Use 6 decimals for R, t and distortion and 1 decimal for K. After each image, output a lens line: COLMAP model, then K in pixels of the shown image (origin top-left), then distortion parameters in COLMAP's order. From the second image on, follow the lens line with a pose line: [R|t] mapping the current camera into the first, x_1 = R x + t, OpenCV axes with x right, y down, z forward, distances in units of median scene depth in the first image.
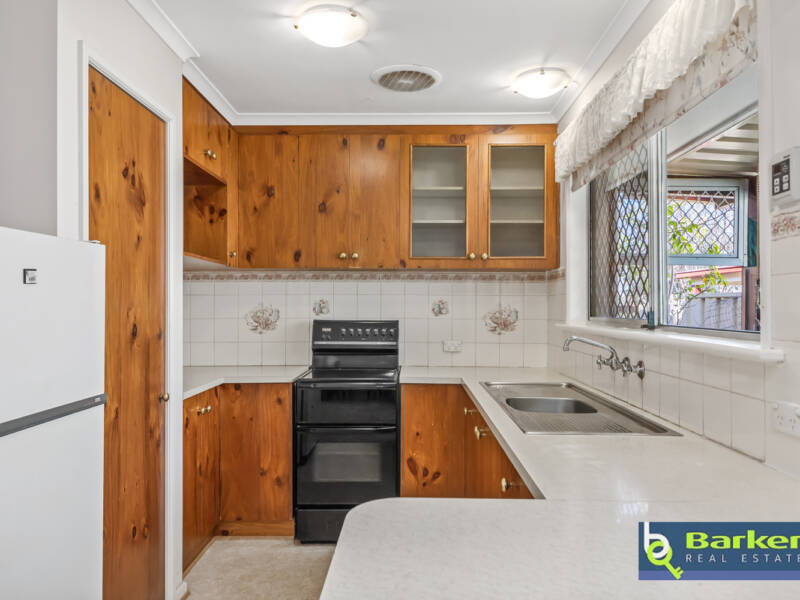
lens RADIAL K [[599.4, 0, 405.0], [0, 599.4, 304.7], [0, 0, 1]] dist [0.010491, -0.005465]
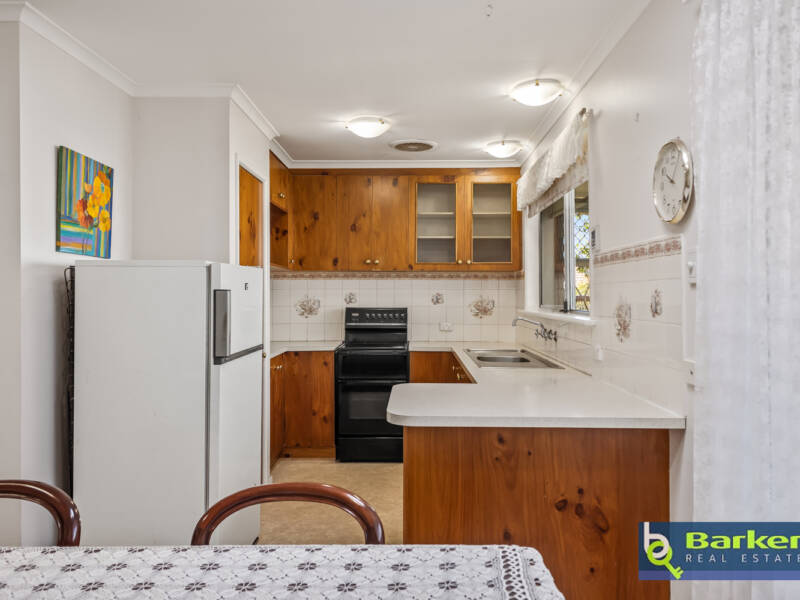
lens RADIAL K [[623.0, 0, 401.8], [0, 623.0, 292.7], [0, 0, 1]] dist [0.026393, -0.006111]
pose [[0.999955, -0.001027, -0.009422, -0.011398], [0.001013, 0.999998, -0.001420, -0.007464], [0.009423, 0.001411, 0.999955, -0.498161]]
